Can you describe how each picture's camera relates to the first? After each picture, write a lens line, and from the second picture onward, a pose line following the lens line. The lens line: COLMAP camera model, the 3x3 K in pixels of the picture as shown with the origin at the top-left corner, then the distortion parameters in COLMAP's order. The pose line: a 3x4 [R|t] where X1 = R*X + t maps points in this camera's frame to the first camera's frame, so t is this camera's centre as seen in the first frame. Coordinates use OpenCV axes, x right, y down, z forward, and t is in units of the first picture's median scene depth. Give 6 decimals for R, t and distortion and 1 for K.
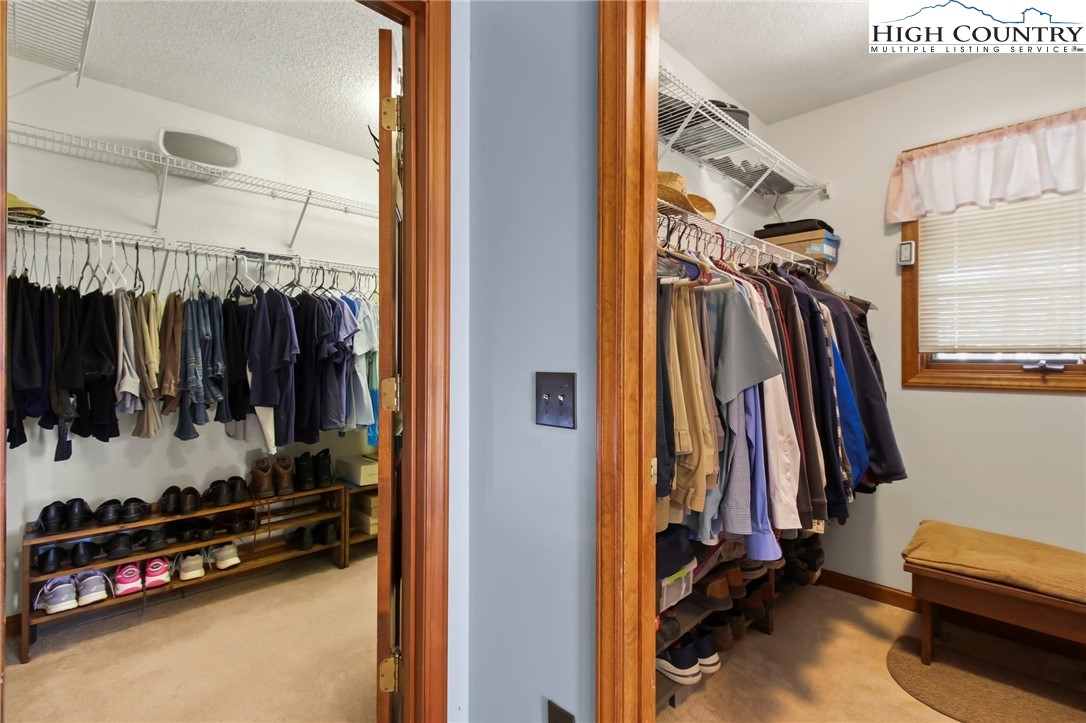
lens RADIAL K [[504.1, 0, 545.6], [0, 504.1, 351.1], [0, 0, 1]] dist [0.011121, -0.000266]
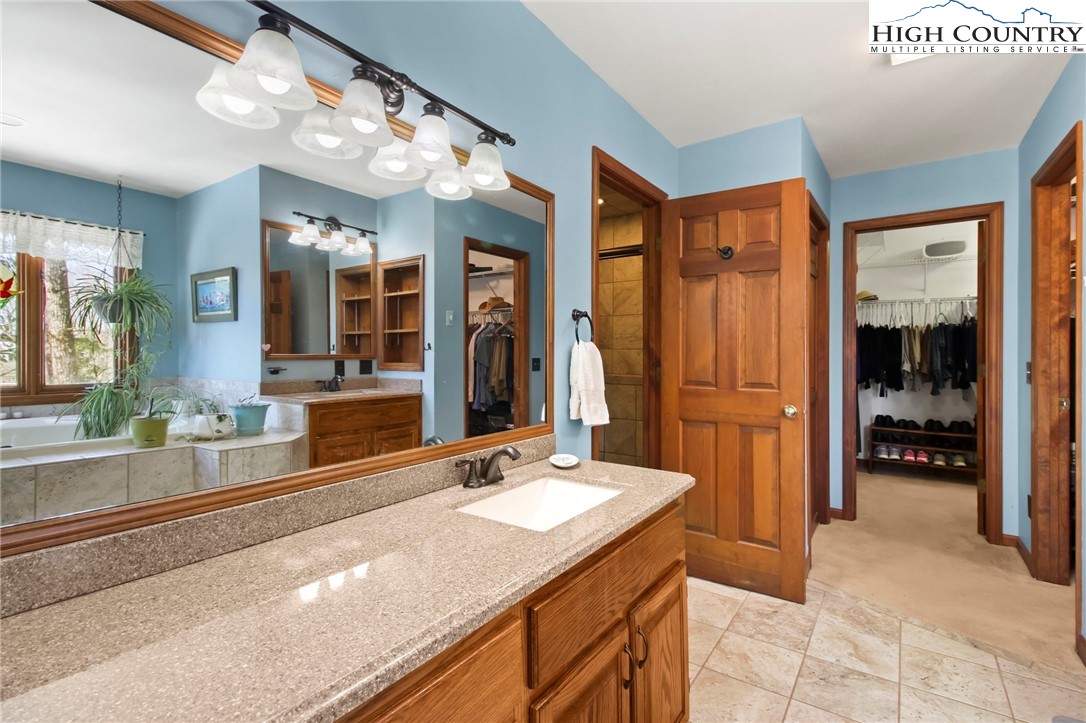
lens RADIAL K [[504.1, 0, 545.7], [0, 504.1, 352.2], [0, 0, 1]] dist [0.011121, -0.000266]
pose [[0.170935, 0.002893, -0.985278, 1.069105], [0.007751, 0.999961, 0.004280, -0.021678], [0.985252, -0.008369, 0.170906, -0.919655]]
